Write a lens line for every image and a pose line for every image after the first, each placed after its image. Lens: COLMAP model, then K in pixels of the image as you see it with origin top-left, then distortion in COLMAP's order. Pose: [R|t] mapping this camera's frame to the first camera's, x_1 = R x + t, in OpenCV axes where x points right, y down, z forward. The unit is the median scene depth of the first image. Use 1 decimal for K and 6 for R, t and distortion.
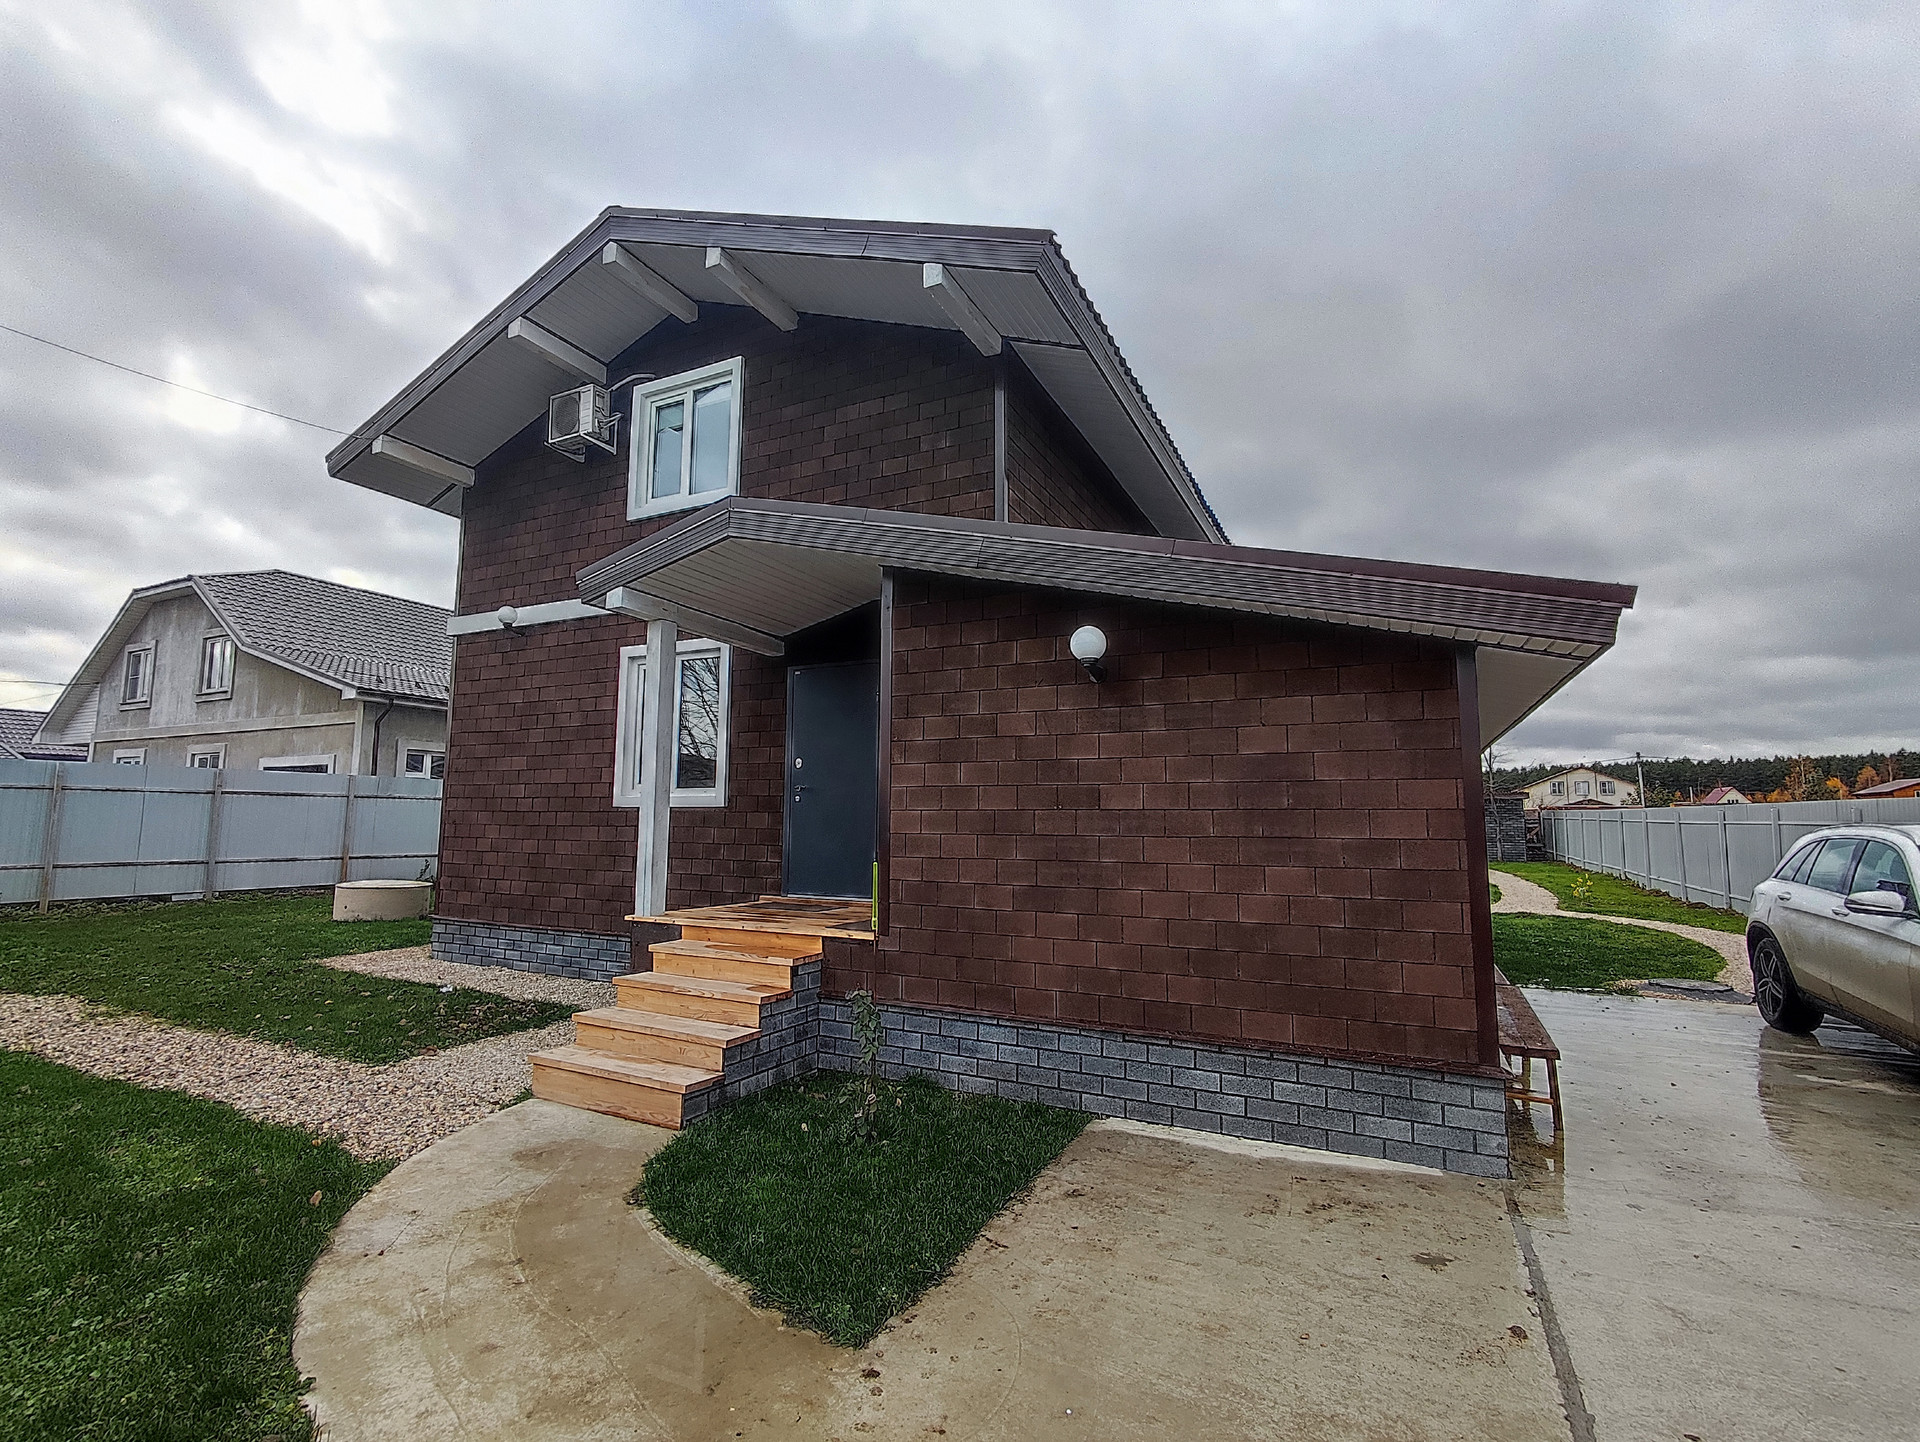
lens RADIAL K [[872.7, 0, 955.7], [0, 872.7, 719.7], [0, 0, 1]] dist [-0.000689, -0.001275]
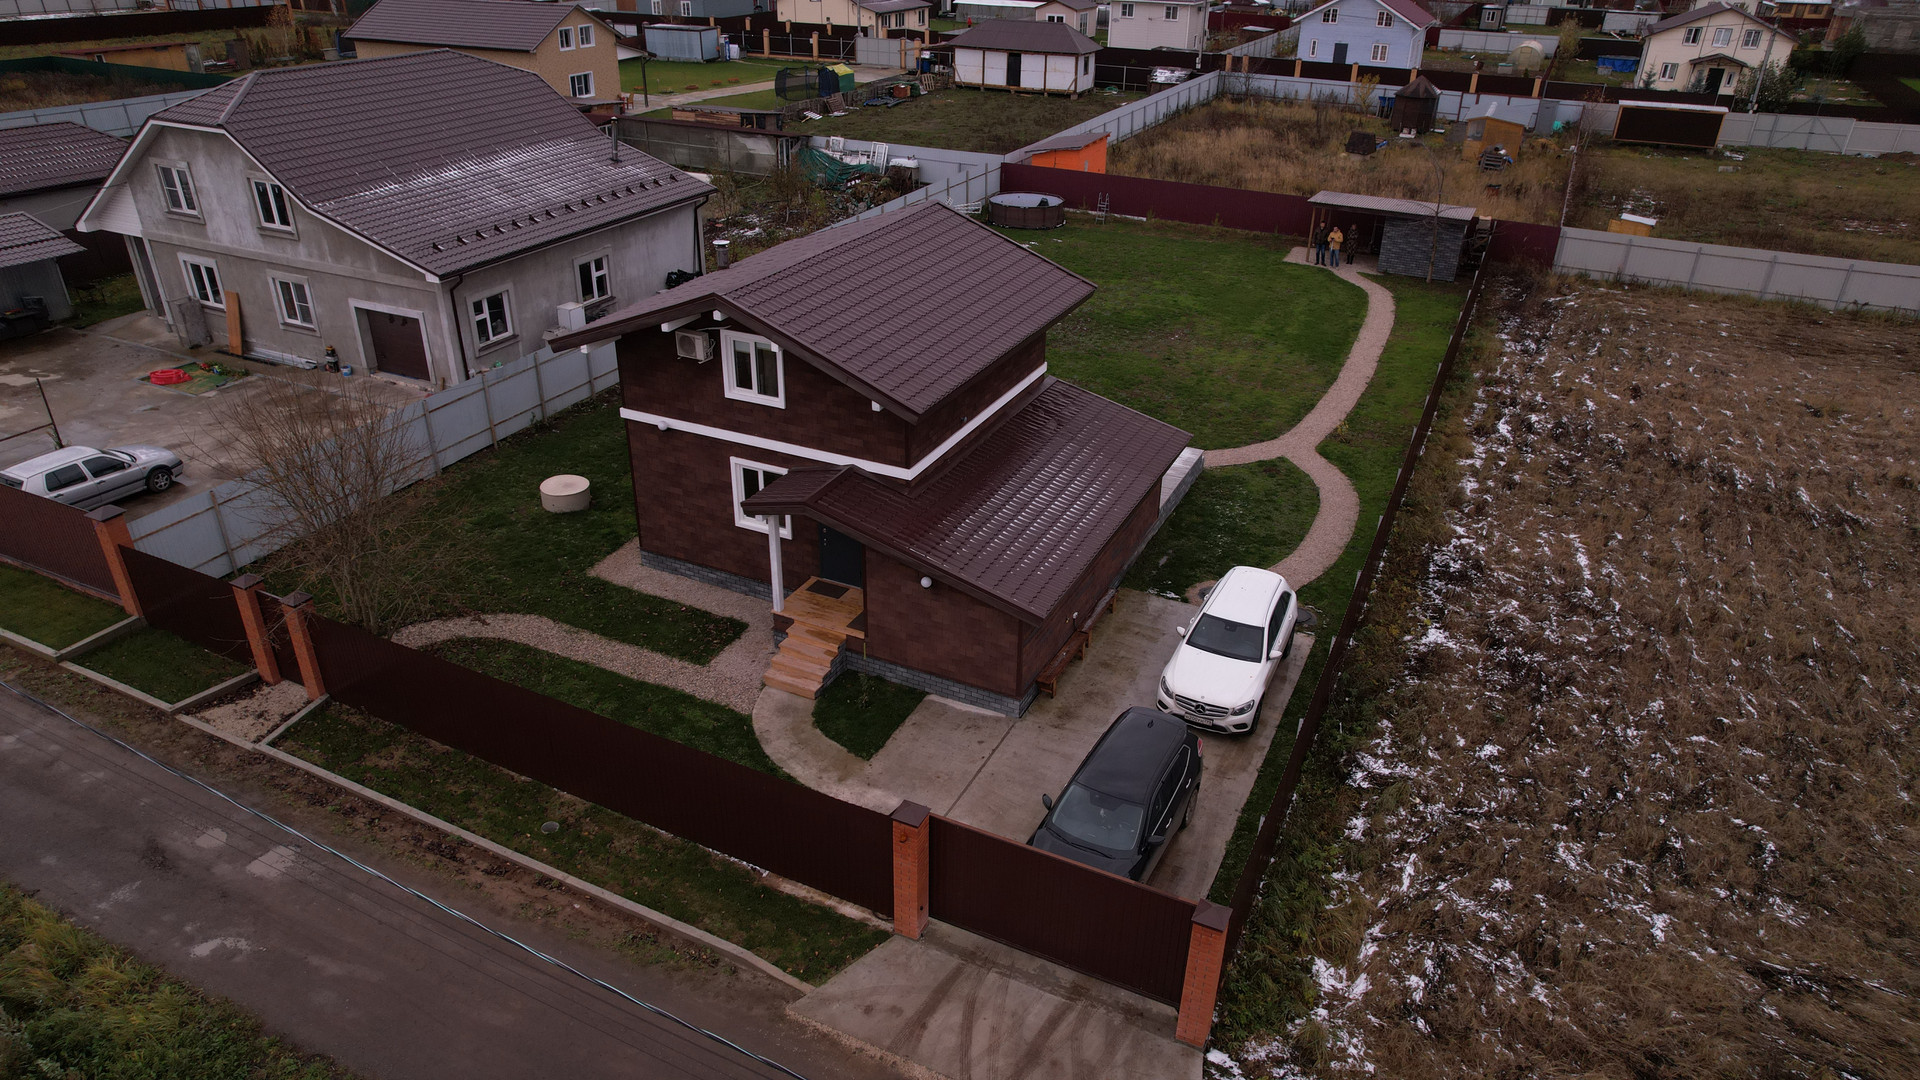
lens RADIAL K [[1202.1, 0, 958.4], [0, 1202.1, 541.1], [0, 0, 1]] dist [-0.018962, 0.001066]
pose [[0.999921, -0.000757, 0.012514, 0.221531], [-0.006435, 0.825666, 0.564122, -2.829965], [-0.010760, -0.564158, 0.825596, -2.708056]]
